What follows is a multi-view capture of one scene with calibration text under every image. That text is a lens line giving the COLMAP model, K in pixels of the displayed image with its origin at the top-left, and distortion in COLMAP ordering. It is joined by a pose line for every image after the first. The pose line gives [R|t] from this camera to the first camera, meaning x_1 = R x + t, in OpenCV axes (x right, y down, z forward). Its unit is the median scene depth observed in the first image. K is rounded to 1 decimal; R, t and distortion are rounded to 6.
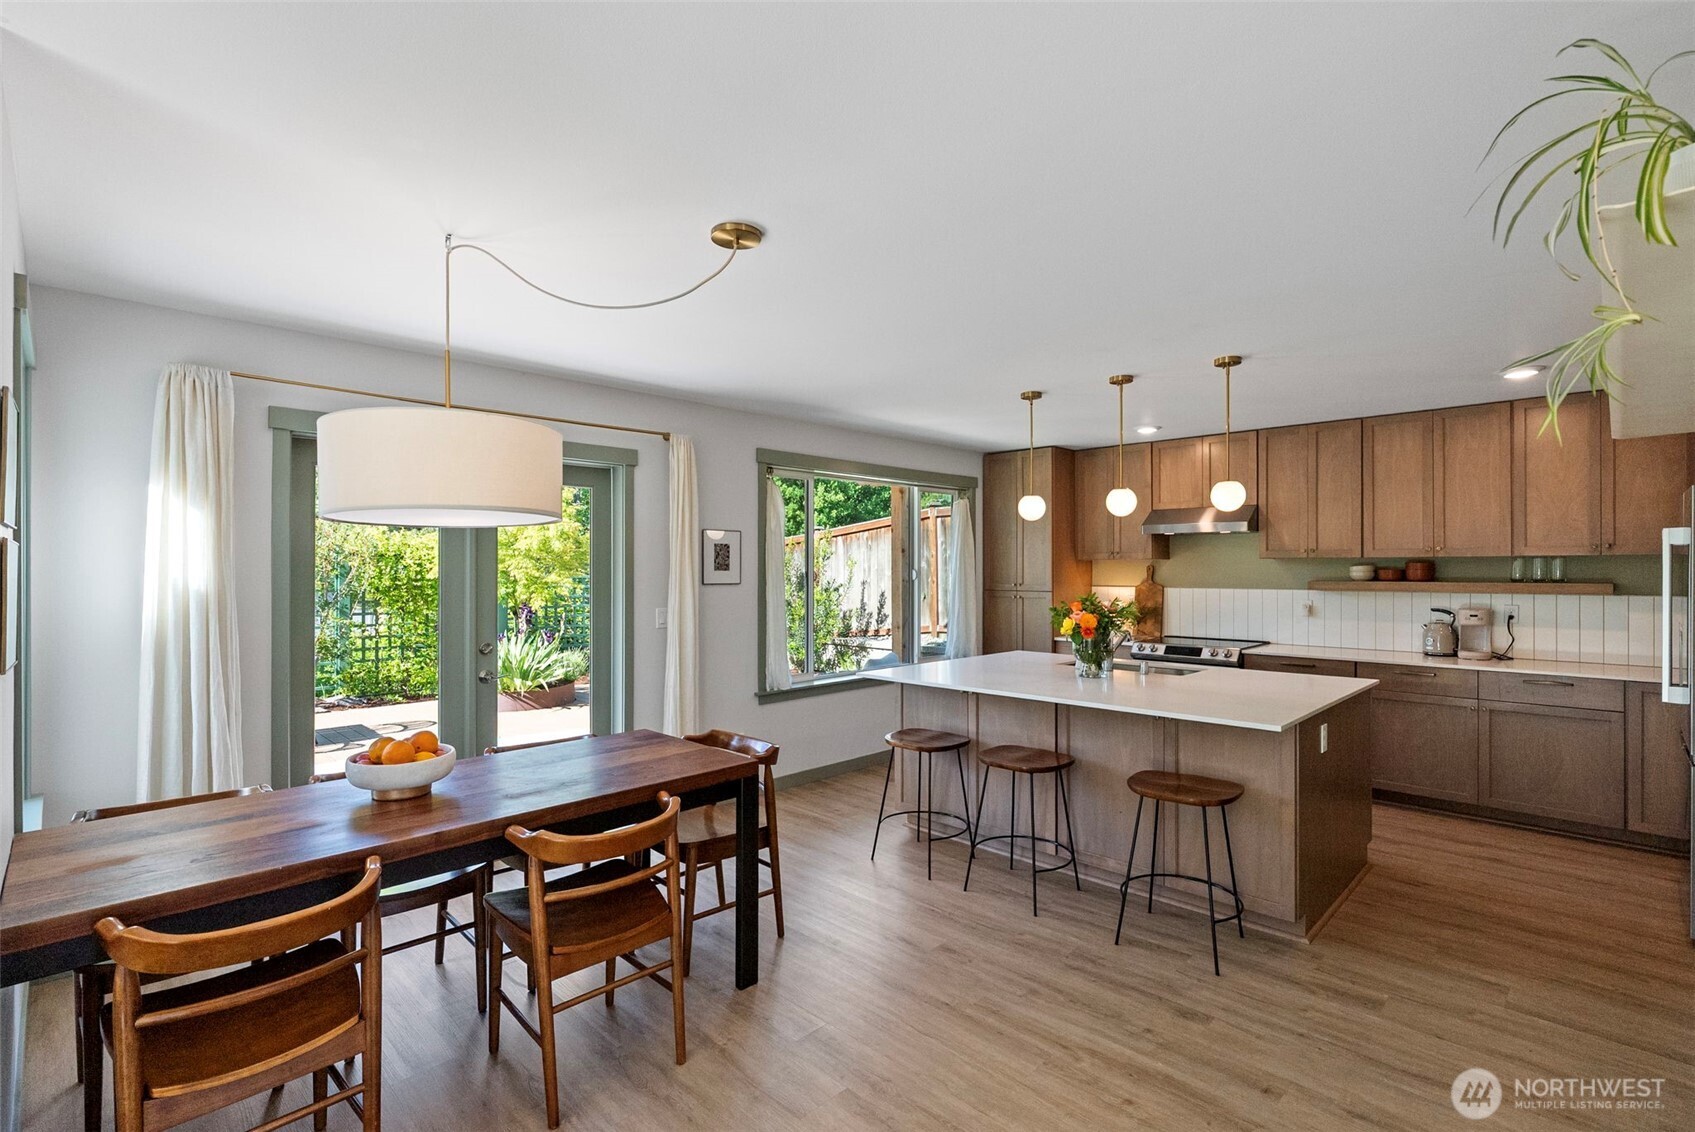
lens RADIAL K [[781.0, 0, 847.5], [0, 781.0, 566.0], [0, 0, 1]] dist [-0.003571, -0.000481]
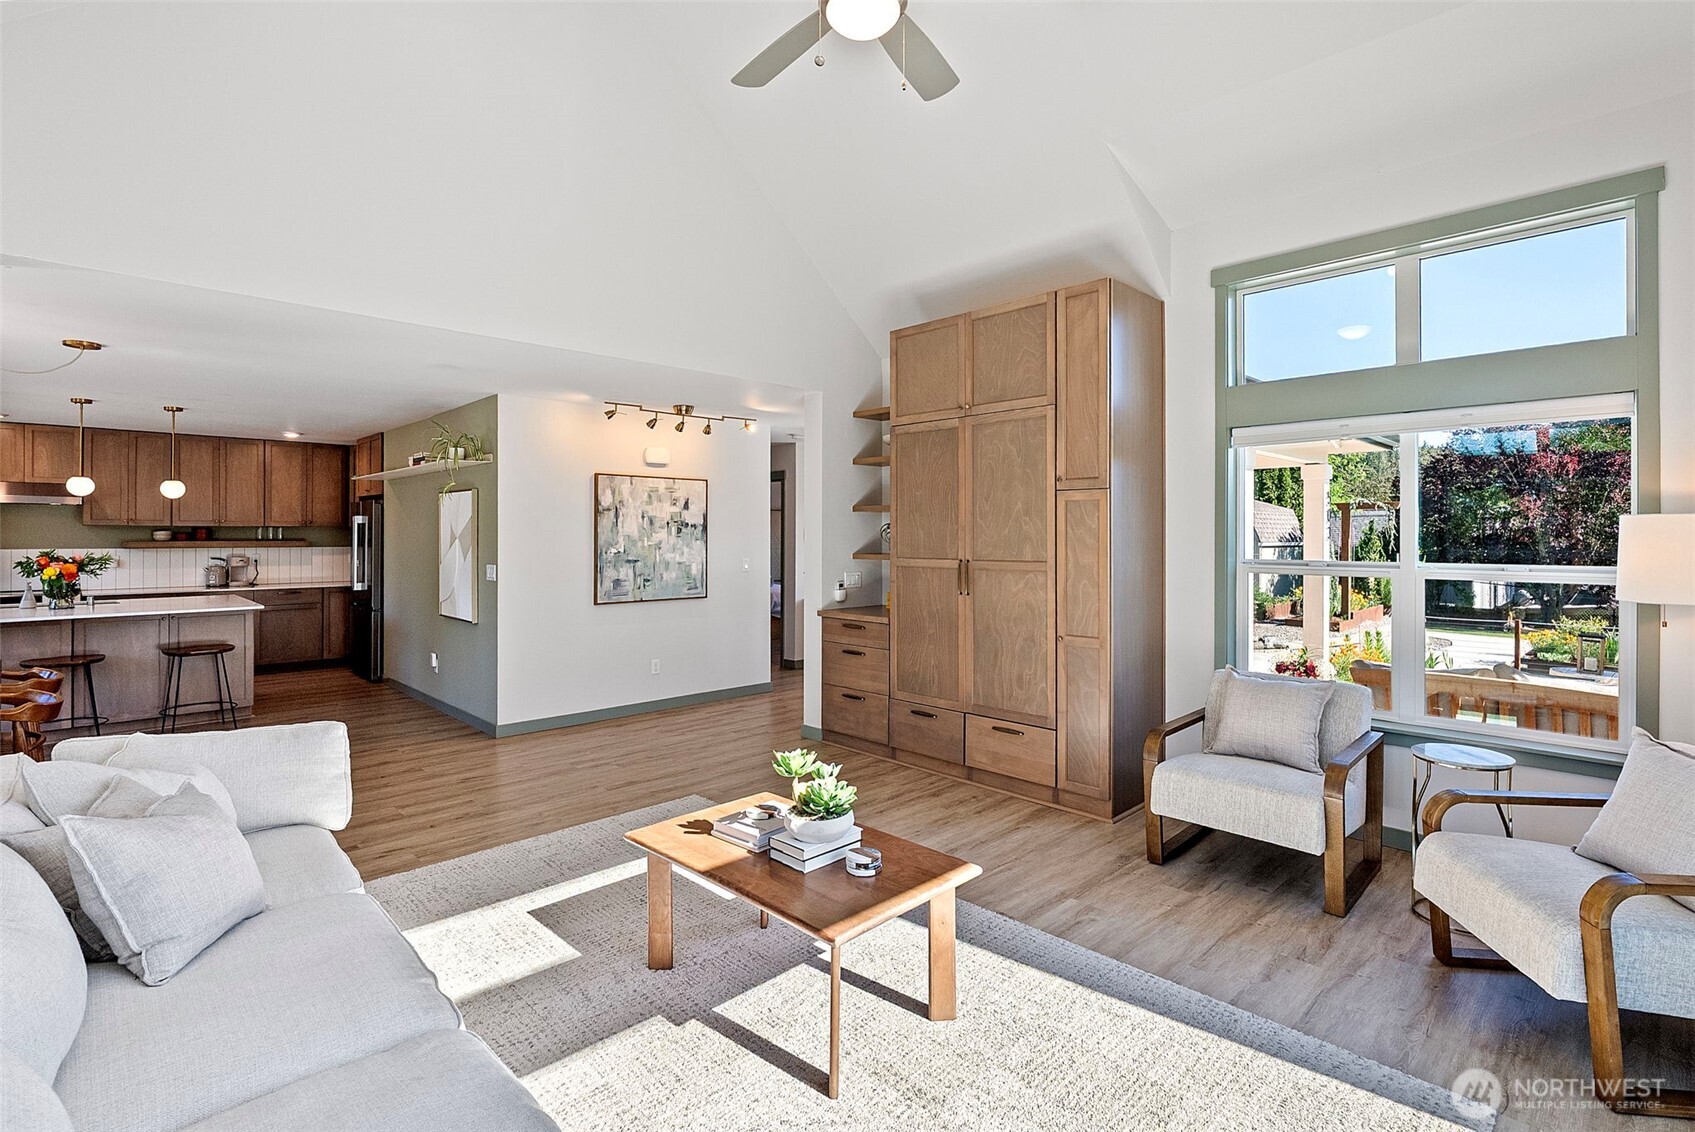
lens RADIAL K [[803.6, 0, 857.2], [0, 803.6, 532.9], [0, 0, 1]] dist [0.000779, 0.000129]
pose [[0.019248, 0.005151, 0.999801, -0.883942], [-0.004391, 0.999978, -0.005068, 0.005164], [-0.999805, -0.004293, 0.019271, -0.369211]]
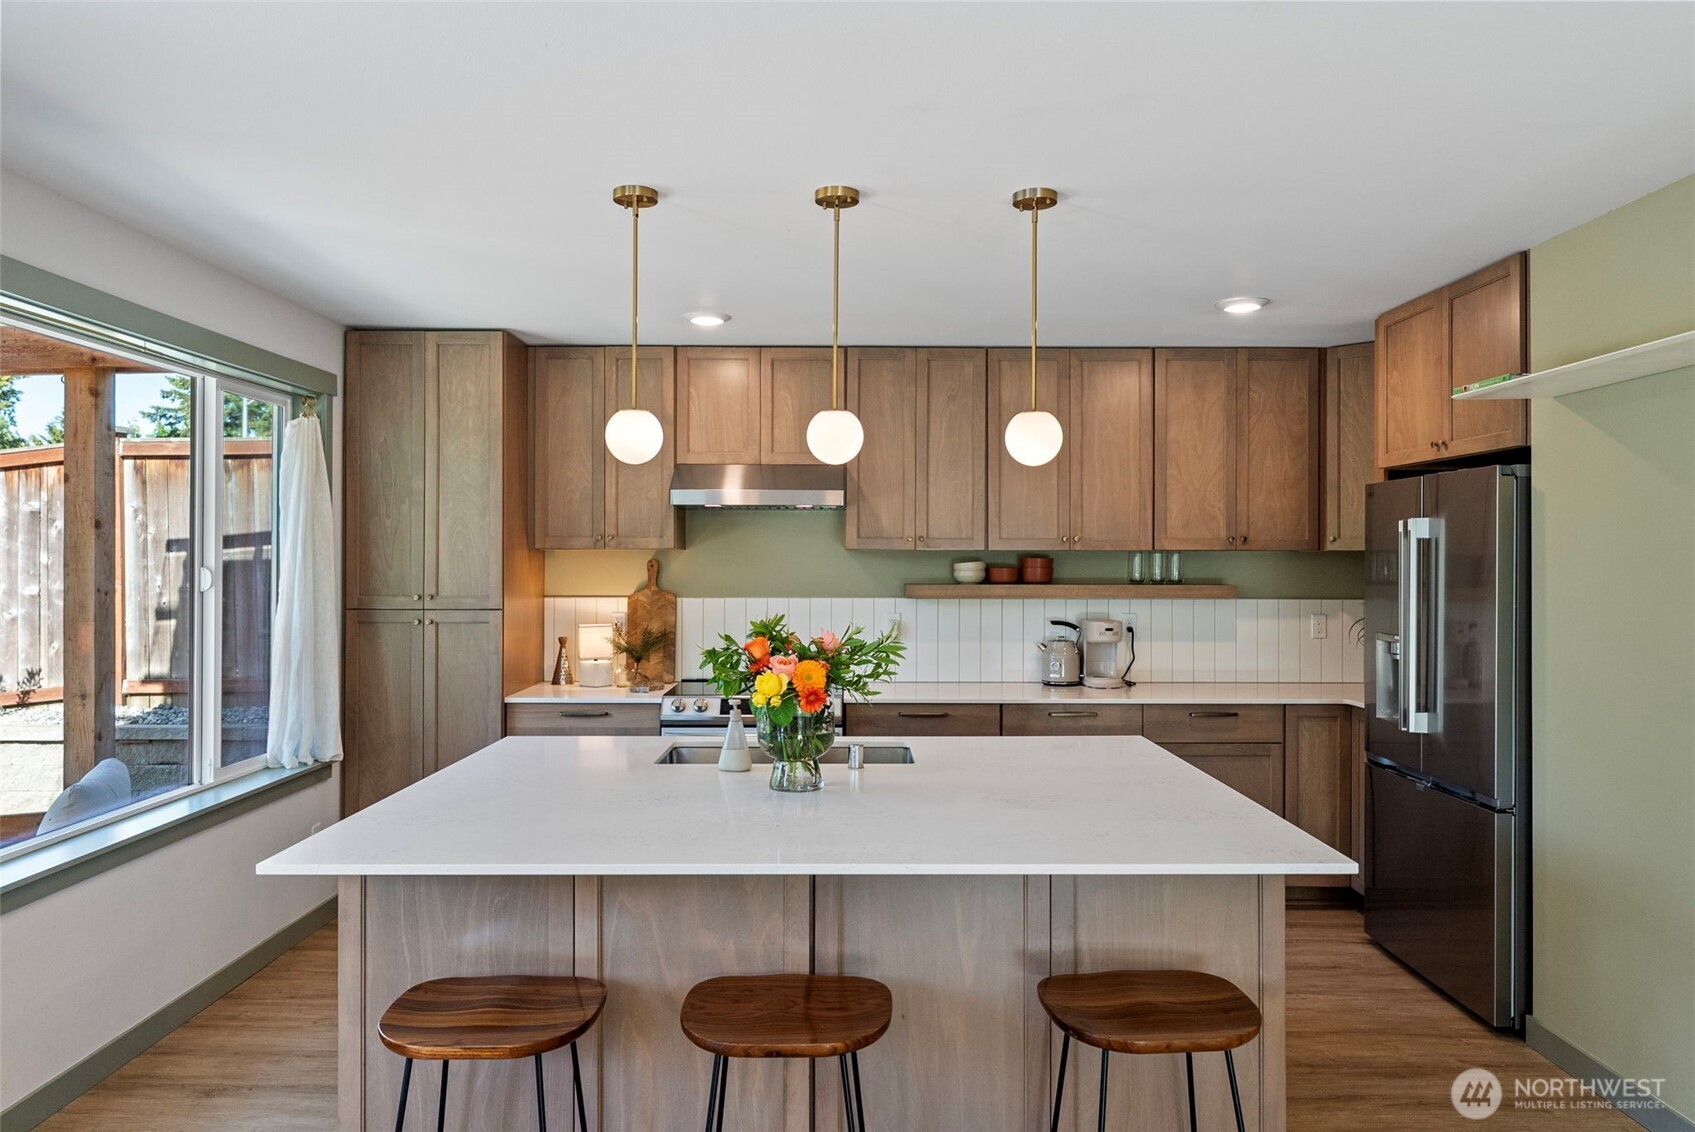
lens RADIAL K [[1132.8, 0, 847.5], [0, 1132.8, 566.0], [0, 0, 1]] dist [-0.003635, -0.000454]
pose [[0.711955, 0.001155, 0.702224, -0.128735], [-0.005119, 0.999981, 0.003546, 0.000152], [-0.702206, -0.006119, 0.711948, 0.374941]]
